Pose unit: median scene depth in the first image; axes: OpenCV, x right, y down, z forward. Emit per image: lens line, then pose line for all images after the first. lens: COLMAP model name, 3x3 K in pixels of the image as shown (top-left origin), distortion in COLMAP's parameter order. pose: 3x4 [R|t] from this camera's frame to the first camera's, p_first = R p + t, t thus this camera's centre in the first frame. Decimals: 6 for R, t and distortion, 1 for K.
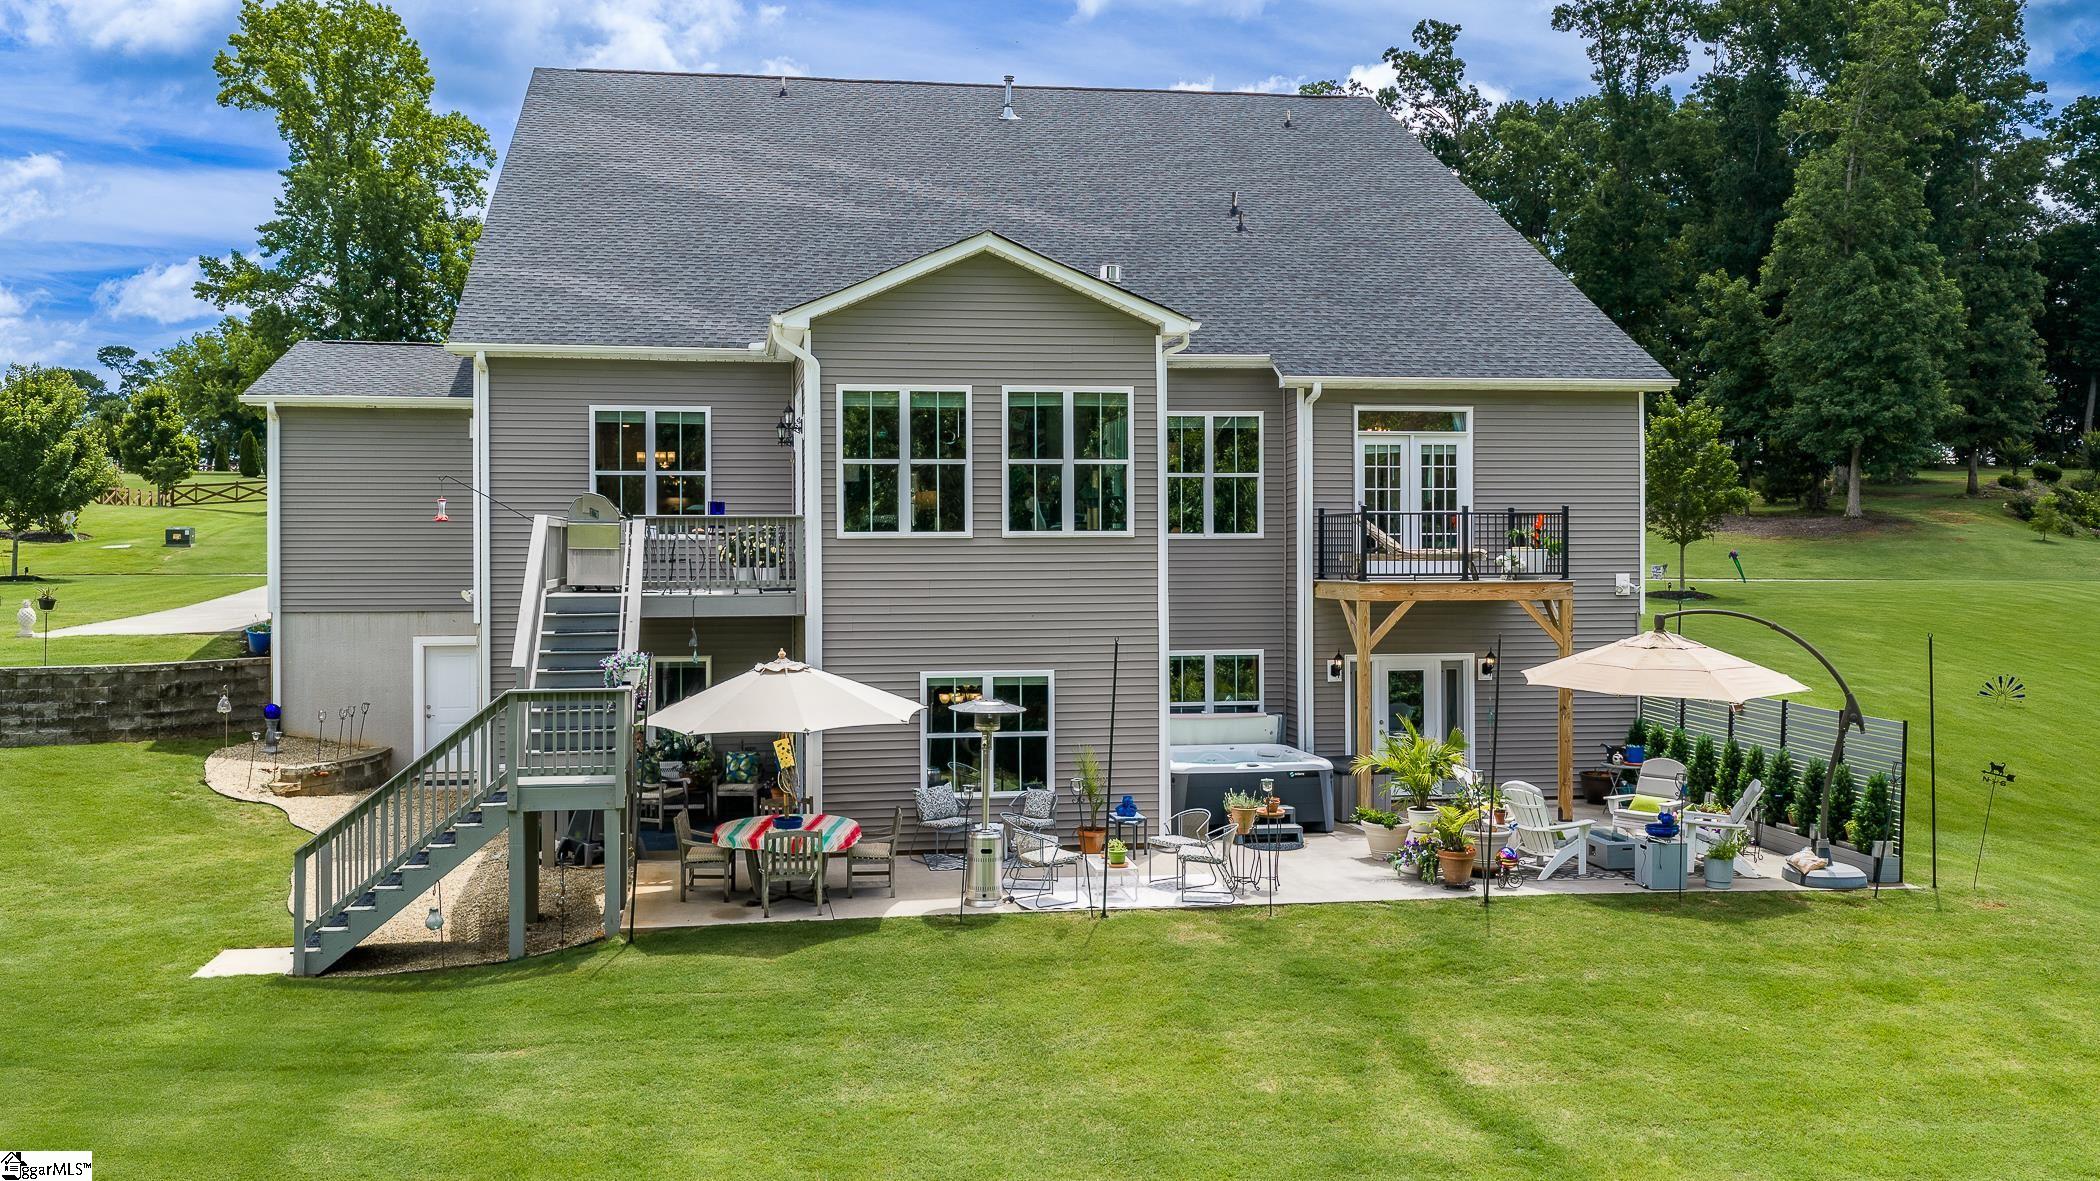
lens RADIAL K [[1809.2, 0, 1050.0], [0, 1809.2, 522.0], [0, 0, 1]] dist [-0.007712, -0.005780]
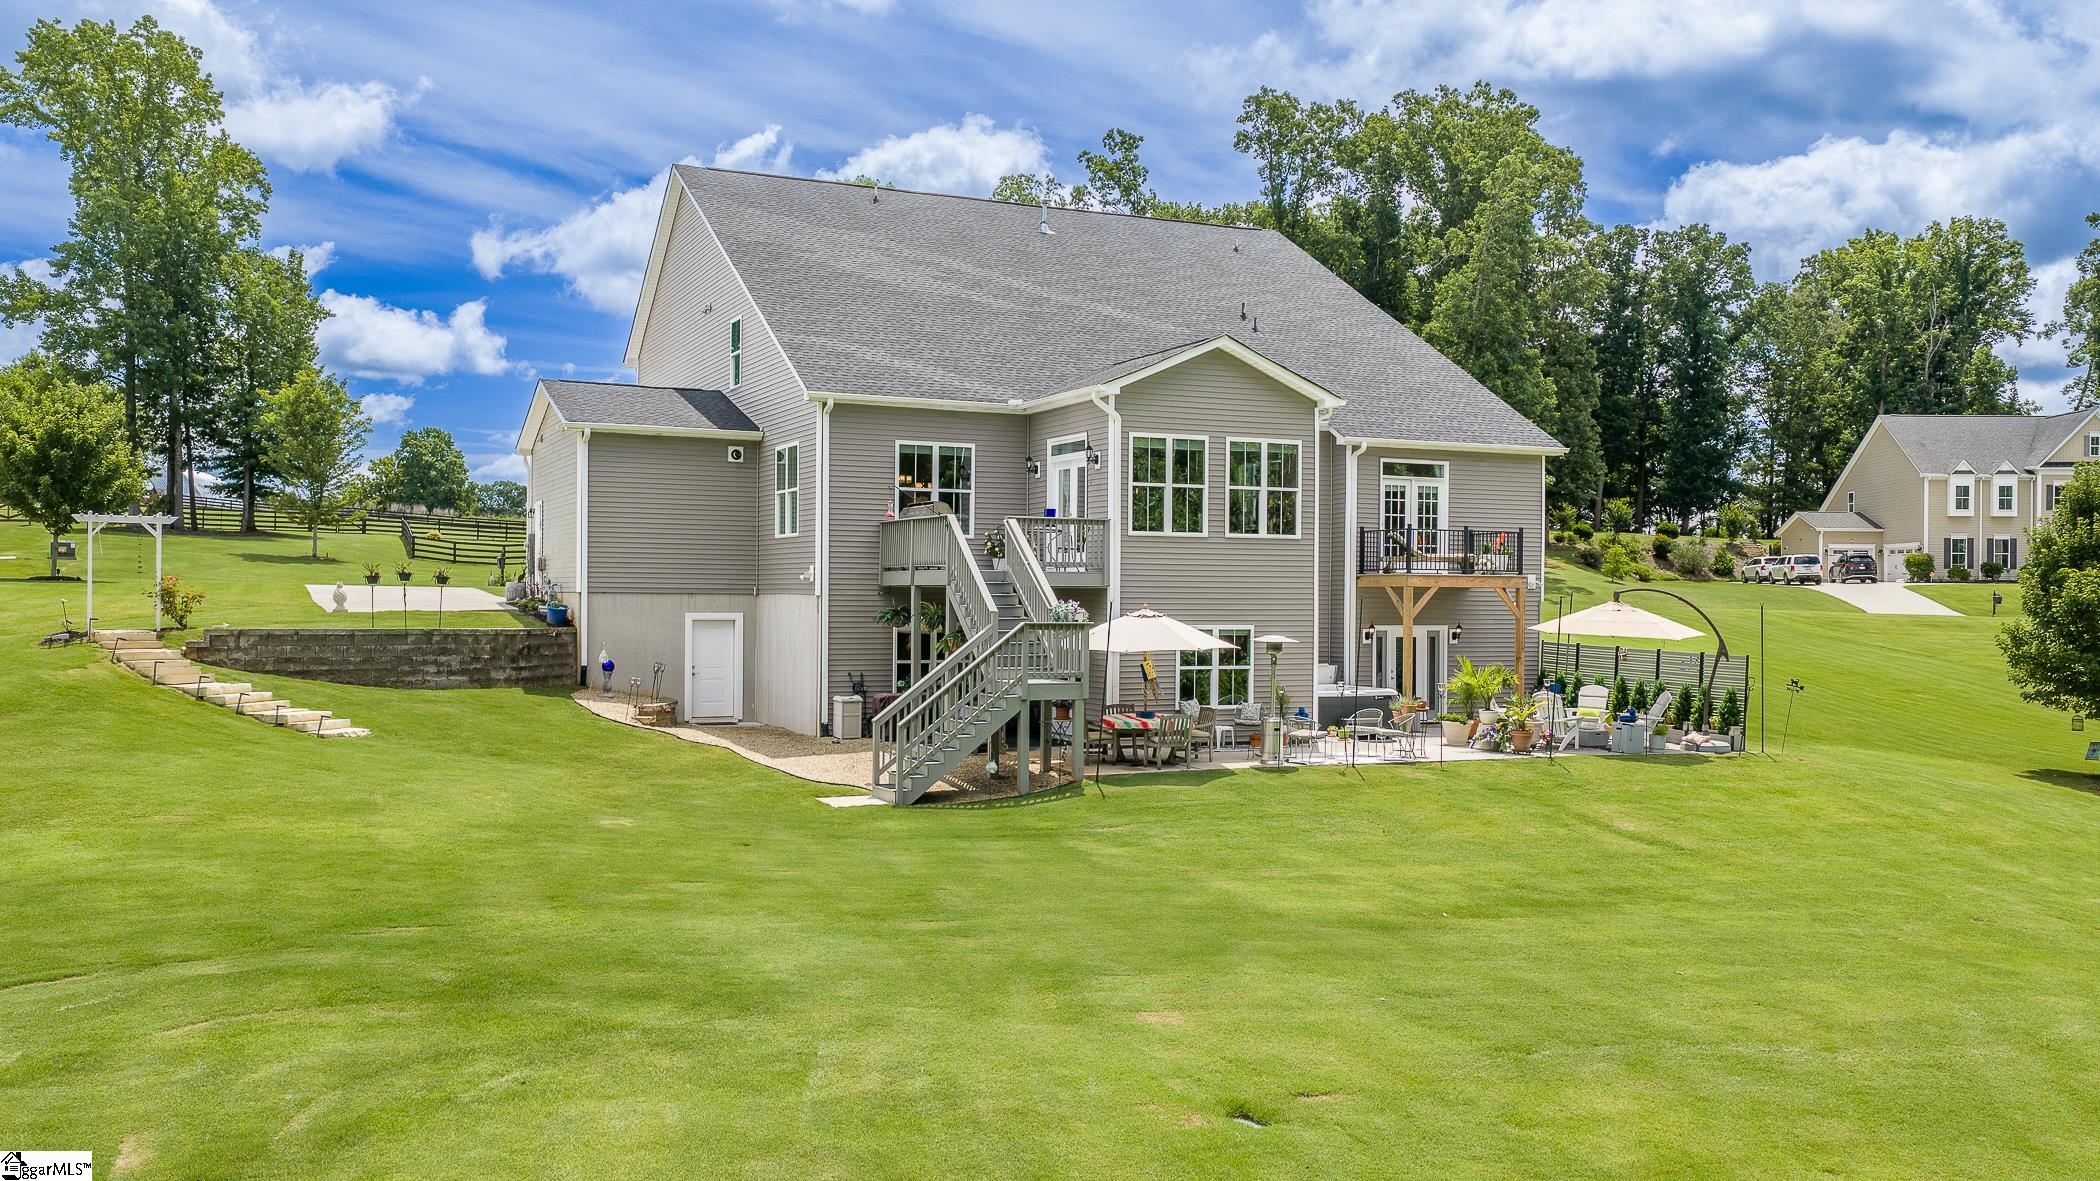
lens RADIAL K [[1850.2, 0, 1050.0], [0, 1850.2, 590.5], [0, 0, 1]] dist [0.000585, -0.004086]
pose [[0.957470, 0.012616, 0.288257, -0.527144], [-0.014004, 0.999898, 0.002753, 0.043866], [-0.288193, -0.006672, 0.957549, -0.379281]]
